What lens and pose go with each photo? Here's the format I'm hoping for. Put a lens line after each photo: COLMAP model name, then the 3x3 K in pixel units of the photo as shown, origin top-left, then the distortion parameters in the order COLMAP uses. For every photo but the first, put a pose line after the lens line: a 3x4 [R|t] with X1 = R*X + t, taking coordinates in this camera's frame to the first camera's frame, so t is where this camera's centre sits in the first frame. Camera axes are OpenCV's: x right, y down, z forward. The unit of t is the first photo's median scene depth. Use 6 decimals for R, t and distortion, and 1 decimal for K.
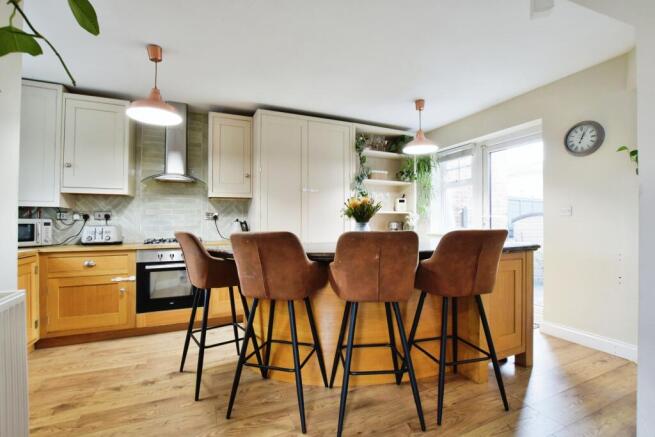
lens RADIAL K [[280.8, 0, 324.9], [0, 280.8, 215.1], [0, 0, 1]] dist [-0.028703, 0.000086]
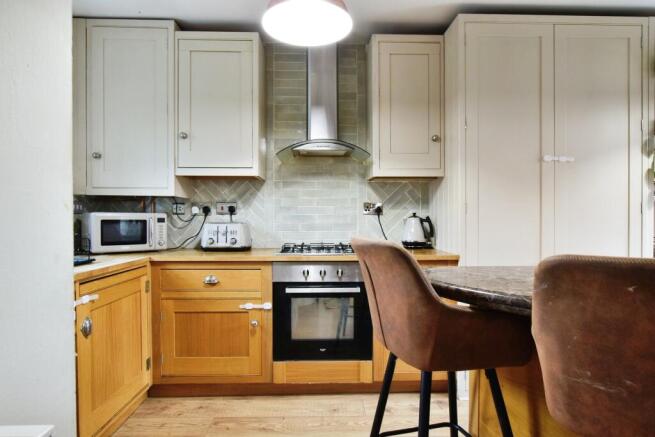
lens RADIAL K [[348.7, 0, 327.5], [0, 348.7, 218.5], [0, 0, 1]] dist [-0.023495, -0.000011]
pose [[0.928102, 0.008060, -0.372238, -0.258485], [0.003796, 0.999509, 0.031106, 0.001757], [0.372306, -0.030282, 0.927616, 0.298755]]
